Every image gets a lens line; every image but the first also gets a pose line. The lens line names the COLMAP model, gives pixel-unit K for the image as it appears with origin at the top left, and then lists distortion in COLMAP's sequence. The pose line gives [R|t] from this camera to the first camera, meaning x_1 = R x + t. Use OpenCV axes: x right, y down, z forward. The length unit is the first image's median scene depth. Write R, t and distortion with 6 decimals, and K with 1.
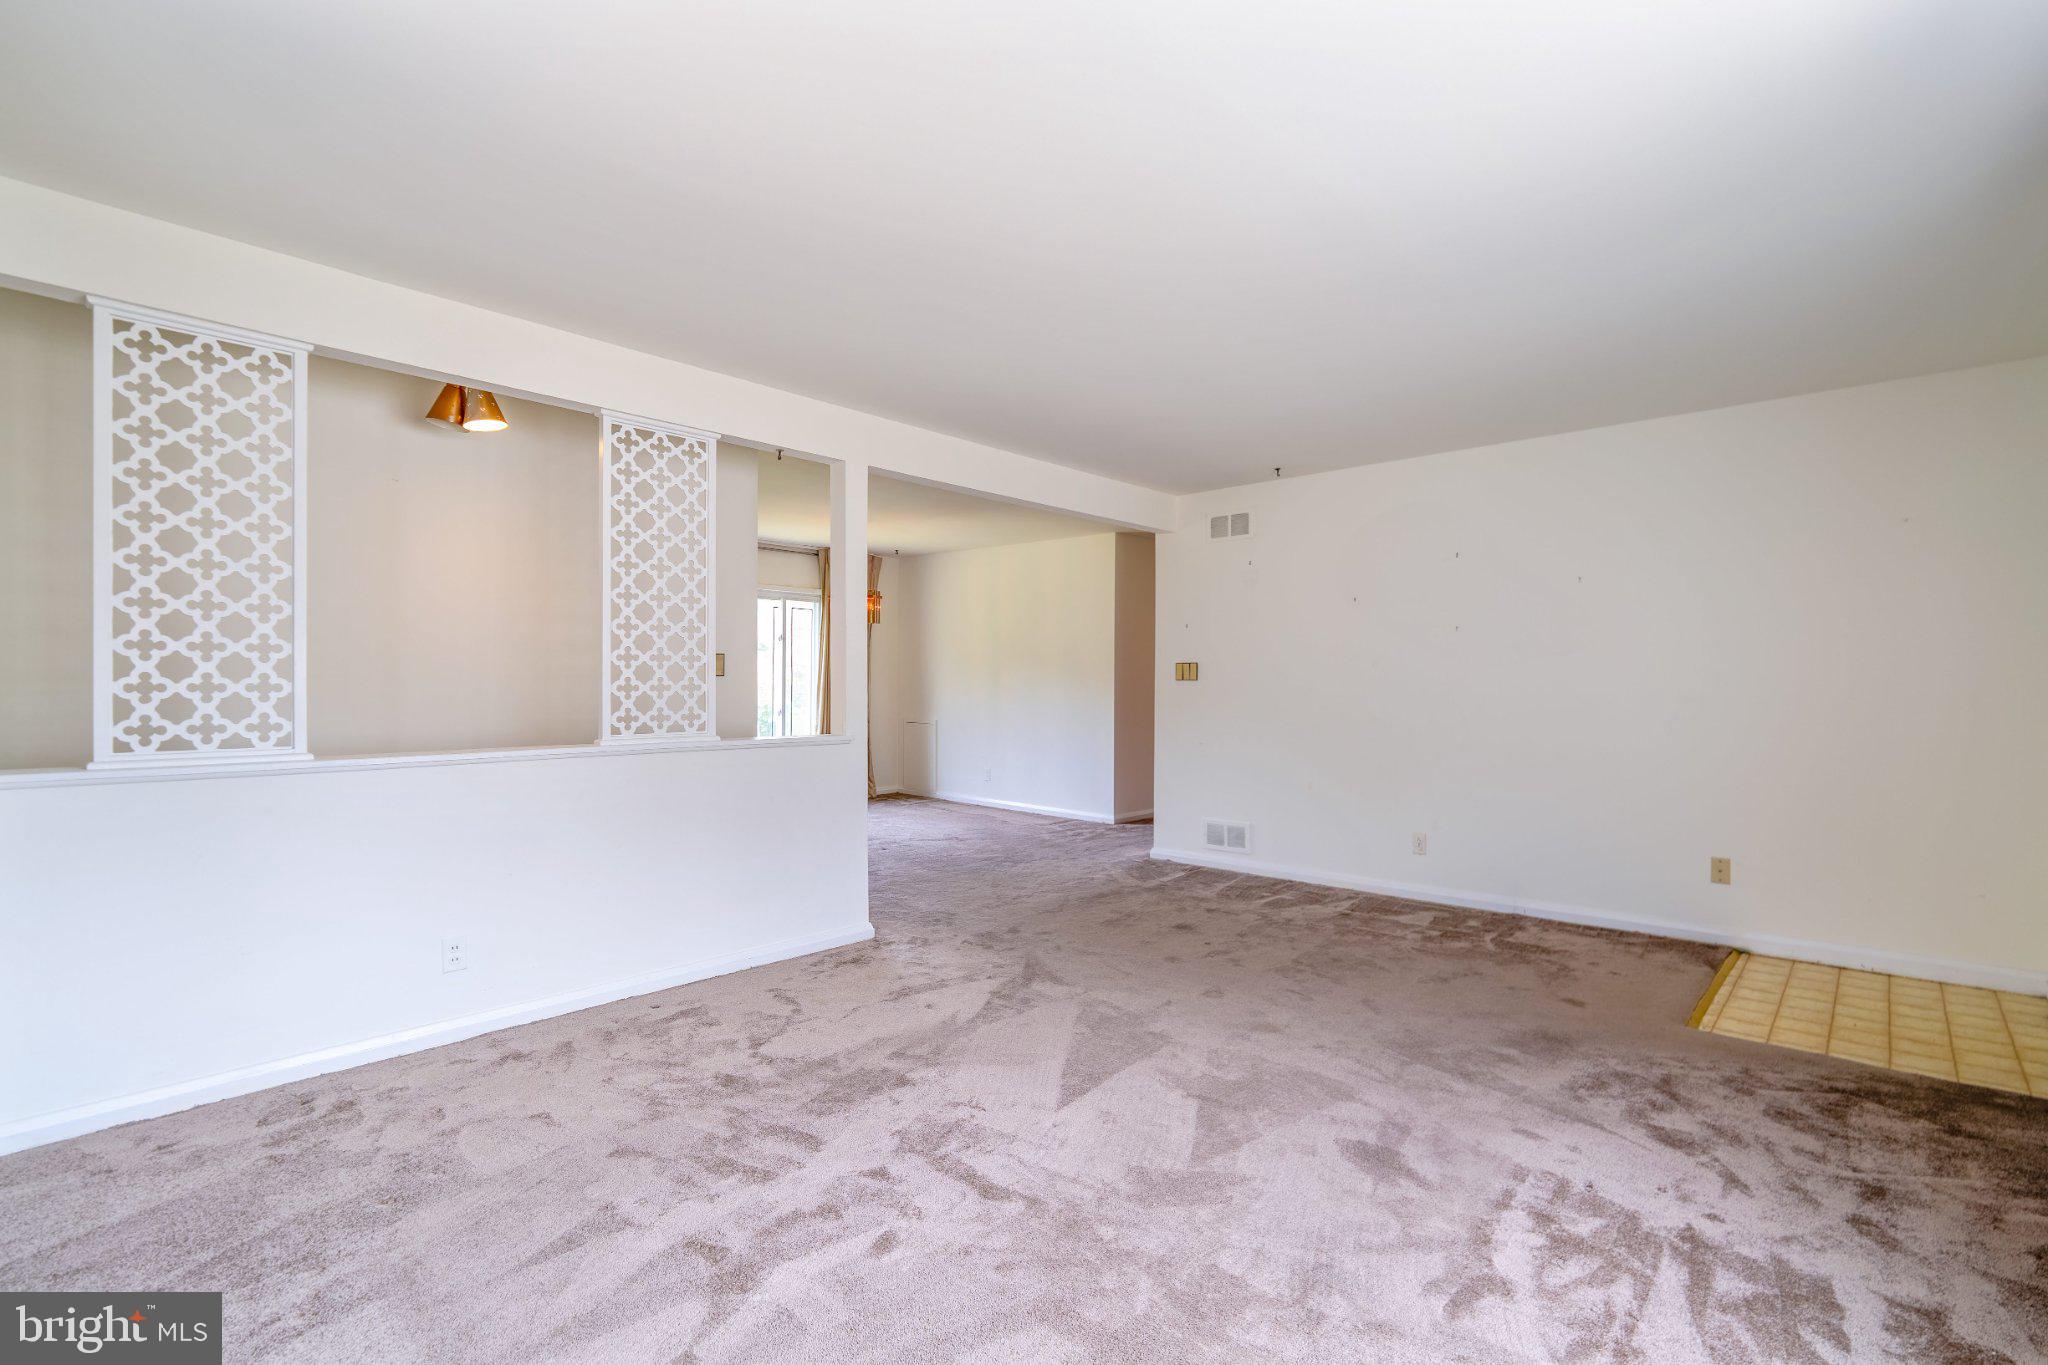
lens RADIAL K [[920.9, 0, 1033.5], [0, 920.9, 685.5], [0, 0, 1]] dist [-0.007858, 0.002353]
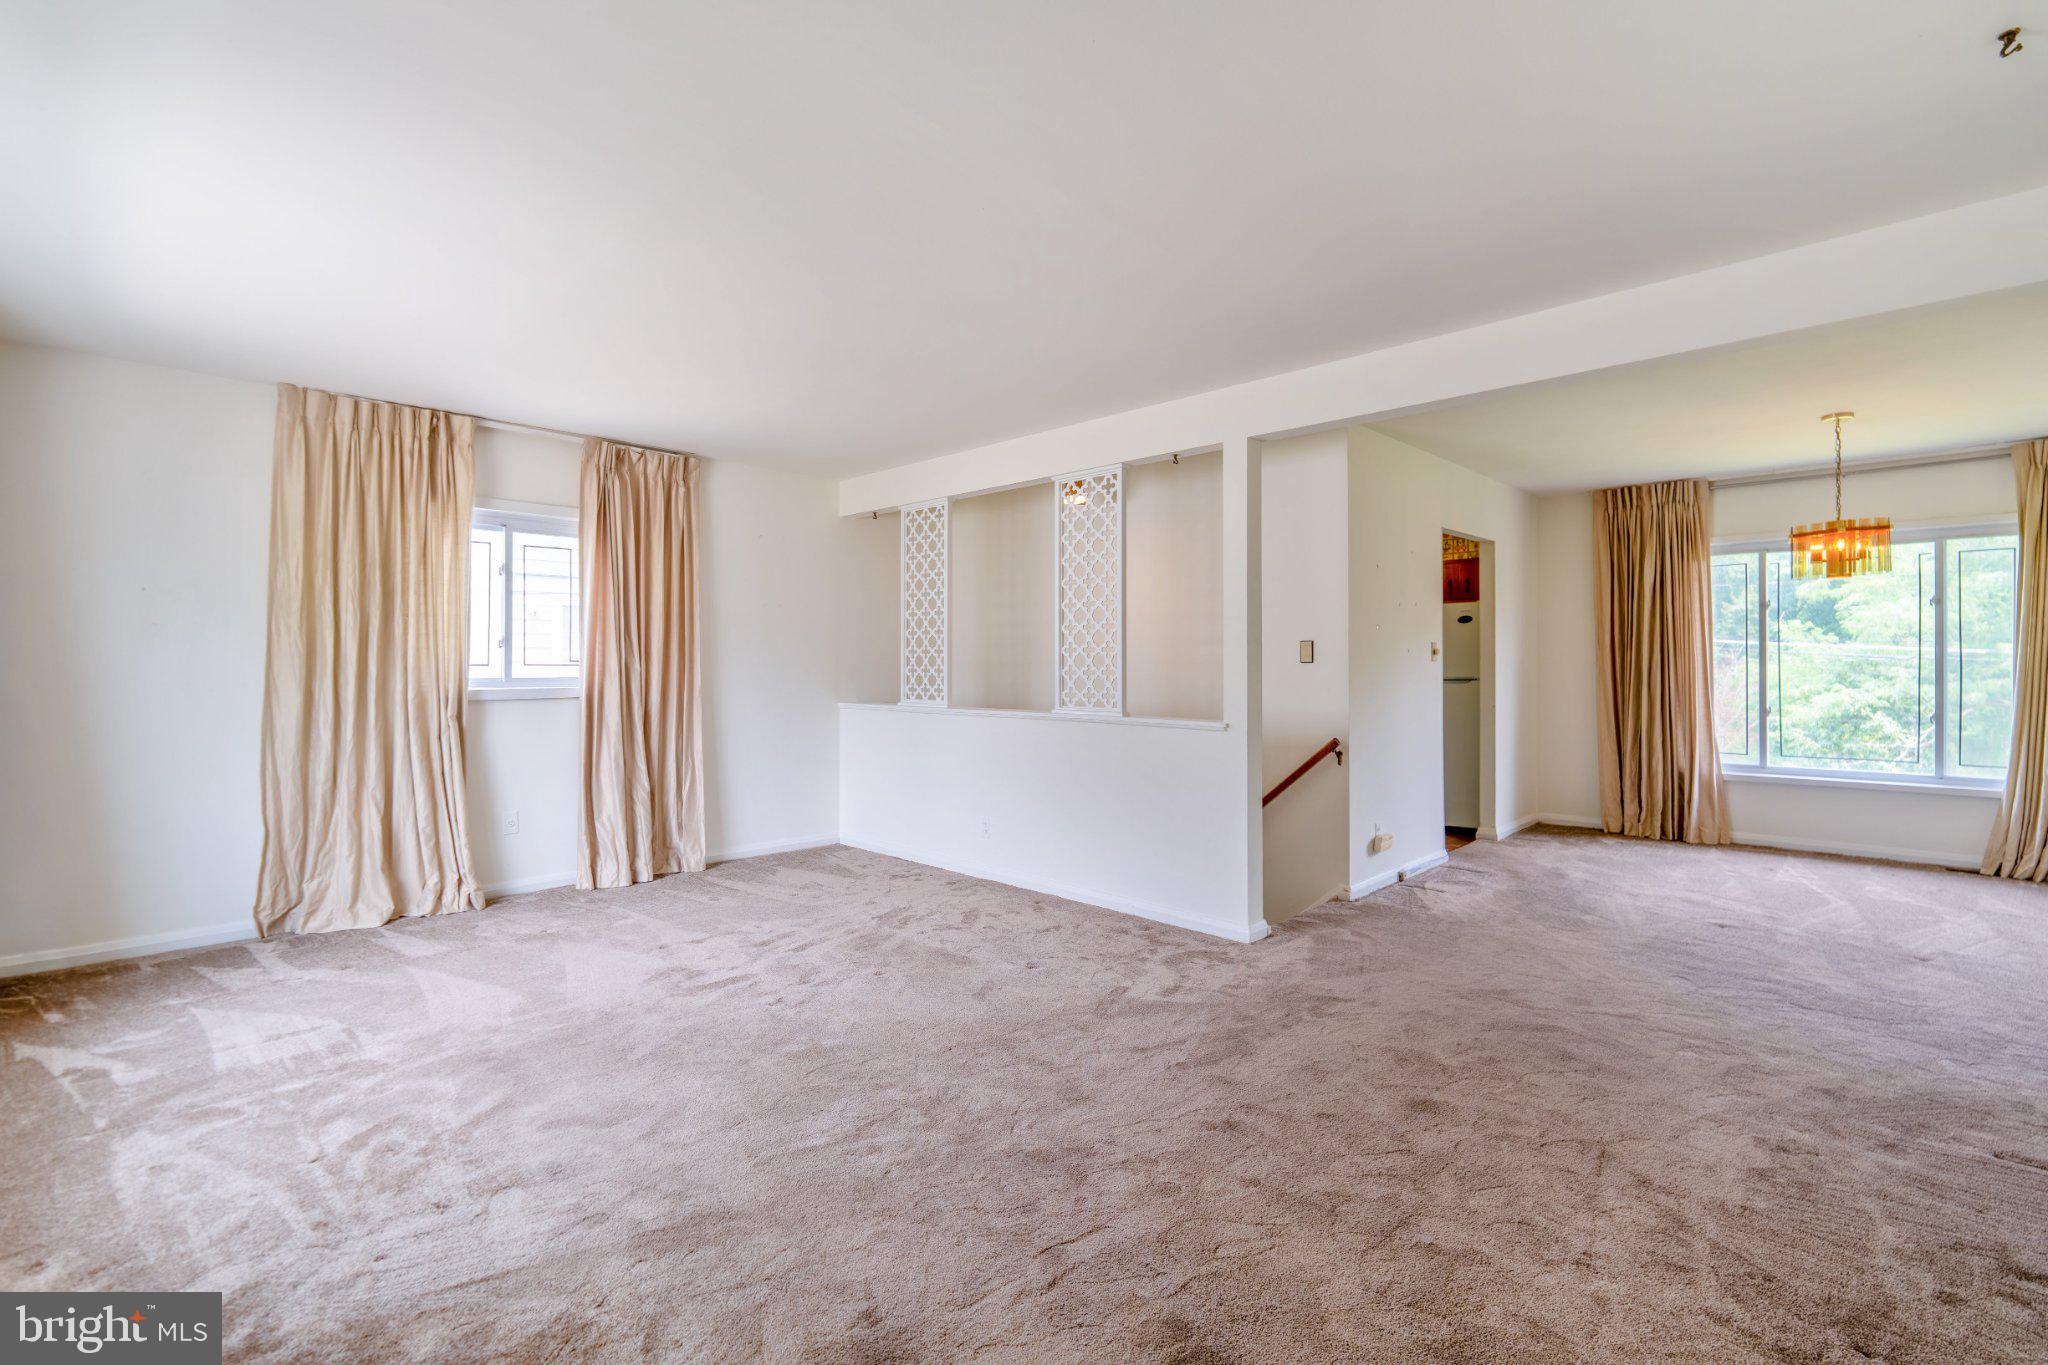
lens RADIAL K [[920.9, 0, 1021.8], [0, 920.9, 680.6], [0, 0, 1]] dist [-0.007858, 0.002353]
pose [[-0.052217, 0.007456, -0.998608, 1.217864], [-0.008216, 0.999935, 0.007896, 0.006124], [0.998602, 0.008617, -0.052152, 1.307554]]
